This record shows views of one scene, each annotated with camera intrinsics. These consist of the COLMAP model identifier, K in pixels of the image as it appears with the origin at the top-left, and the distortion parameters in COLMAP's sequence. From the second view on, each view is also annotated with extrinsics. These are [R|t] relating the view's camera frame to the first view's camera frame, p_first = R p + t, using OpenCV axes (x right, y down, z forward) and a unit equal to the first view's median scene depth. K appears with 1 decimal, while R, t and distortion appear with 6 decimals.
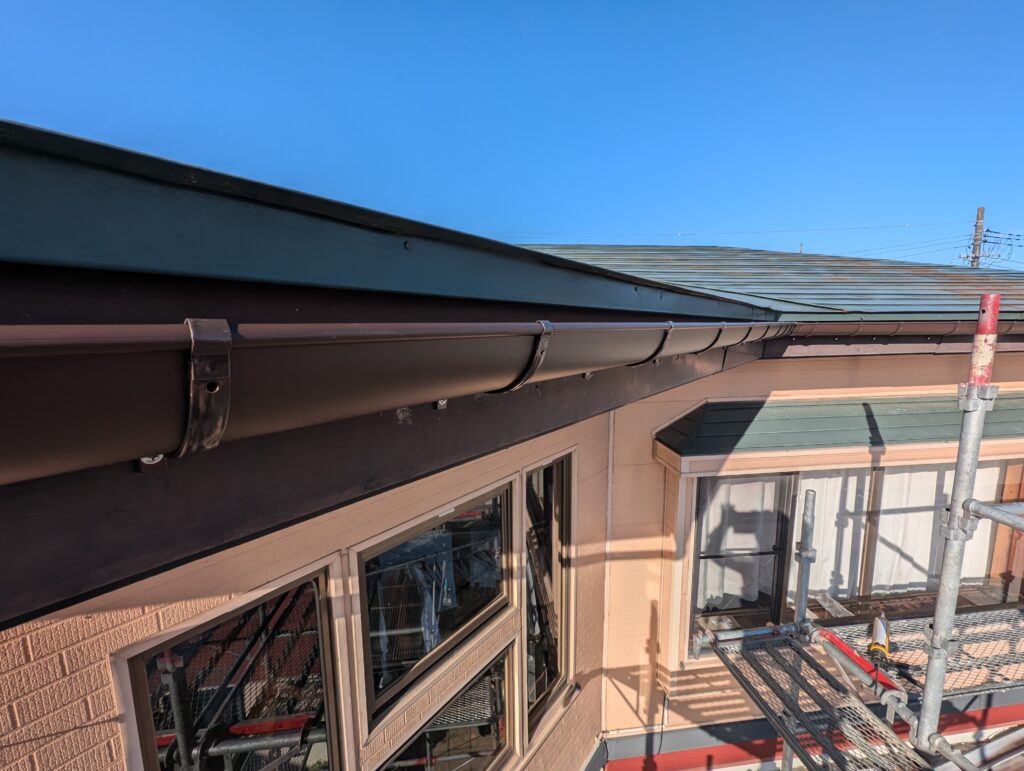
lens RADIAL K [[413.1, 0, 512.0], [0, 413.1, 385.5], [0, 0, 1]] dist [-0.001163, -0.002379]
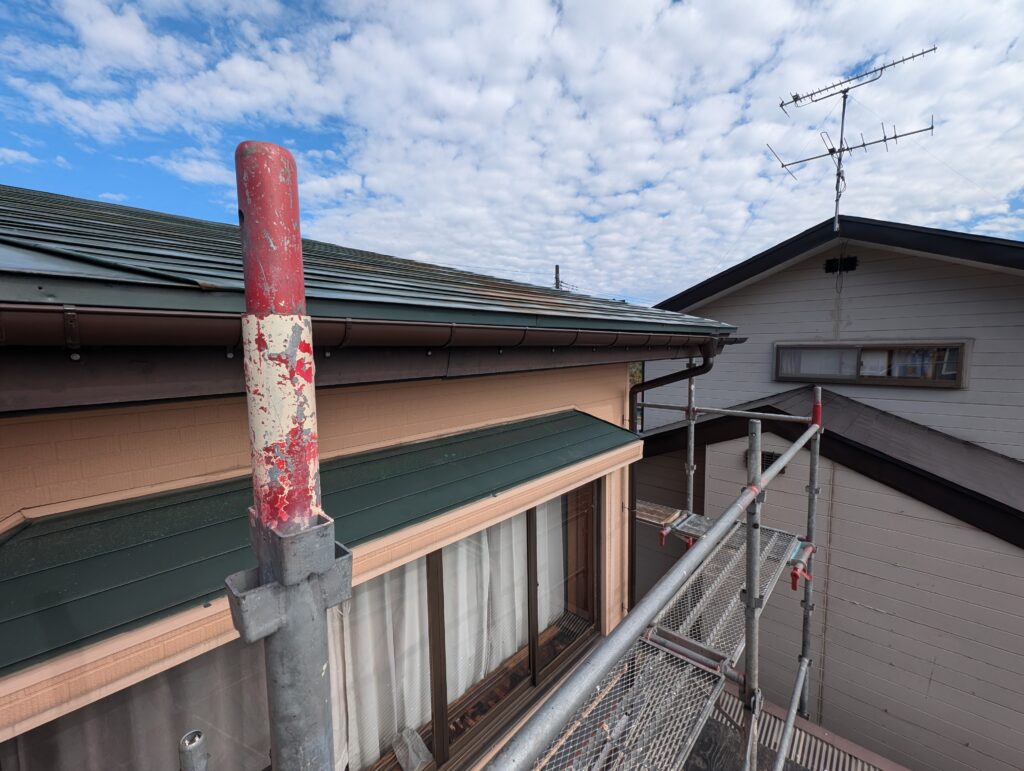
lens RADIAL K [[413.1, 0, 512.0], [0, 413.1, 385.5], [0, 0, 1]] dist [-0.001163, -0.002379]
pose [[0.760805, -0.056643, 0.646503, 0.666575], [0.091531, 0.995591, -0.020486, -0.041806], [-0.642493, 0.074762, 0.762636, 0.442667]]
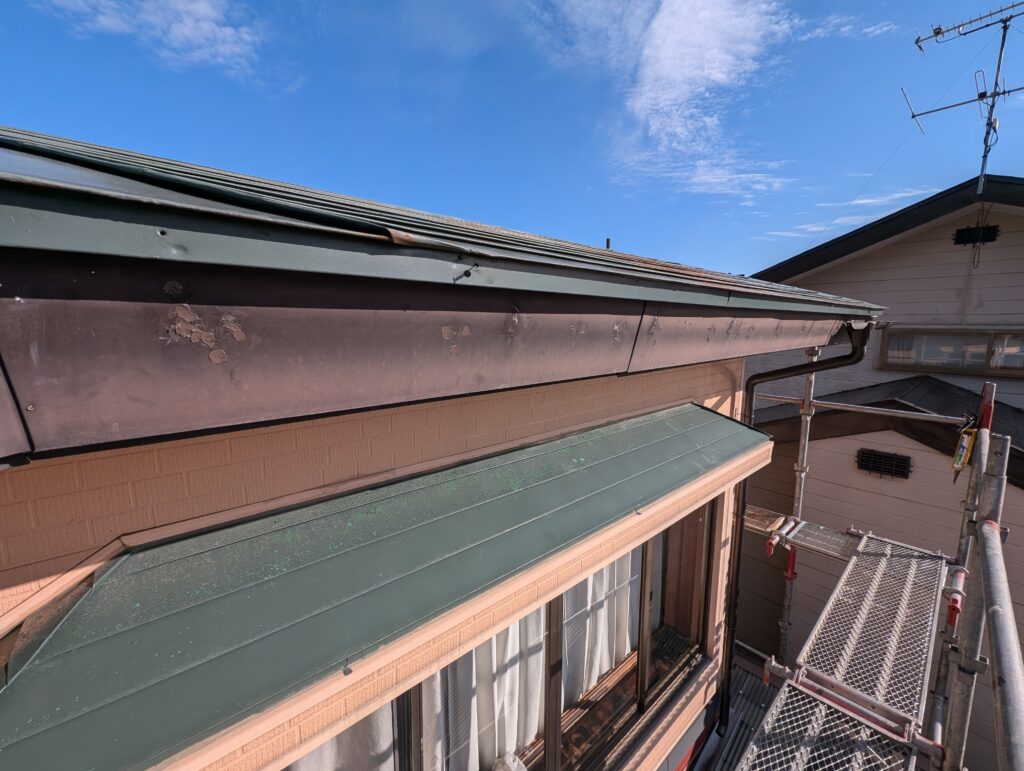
lens RADIAL K [[413.1, 0, 512.0], [0, 413.1, 385.5], [0, 0, 1]] dist [-0.001163, -0.002379]
pose [[0.819045, -0.069250, 0.569534, 0.622905], [0.066357, 0.997461, 0.025854, -0.080573], [-0.569878, 0.016617, 0.821561, 0.658334]]
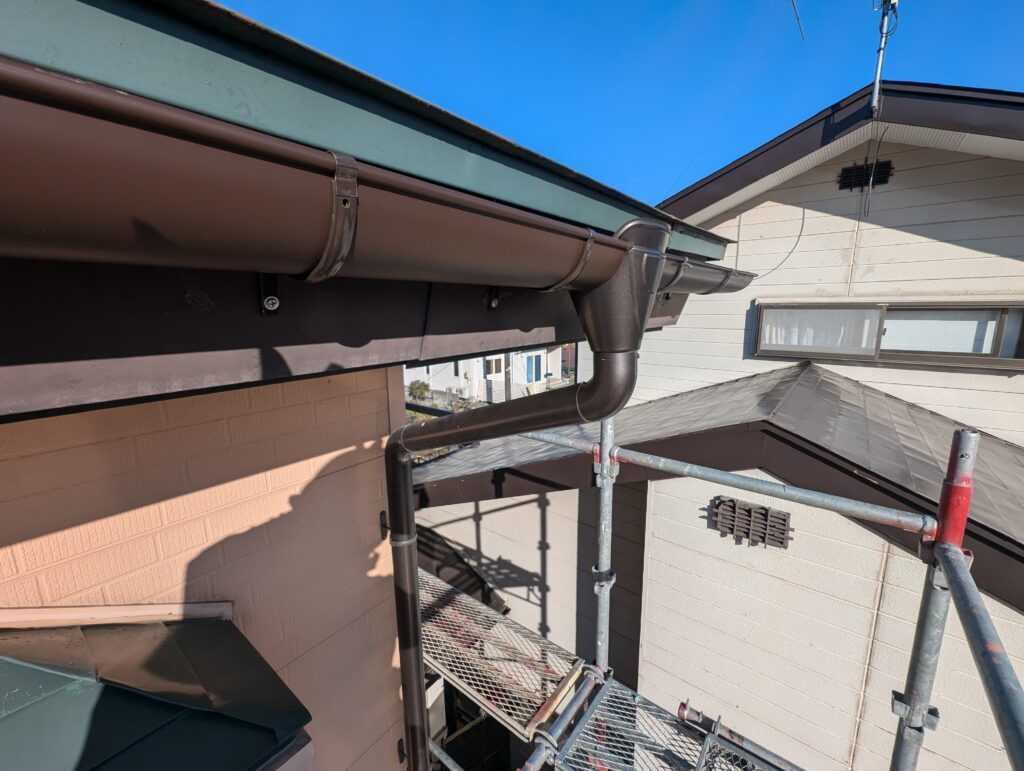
lens RADIAL K [[421.6, 0, 512.0], [0, 421.6, 385.5], [0, 0, 1]] dist [0.002446, -0.000337]
pose [[0.698421, -0.122967, 0.705044, 1.671776], [0.097357, 0.992296, 0.076623, -0.091748], [-0.709034, 0.015126, 0.705012, 0.854818]]
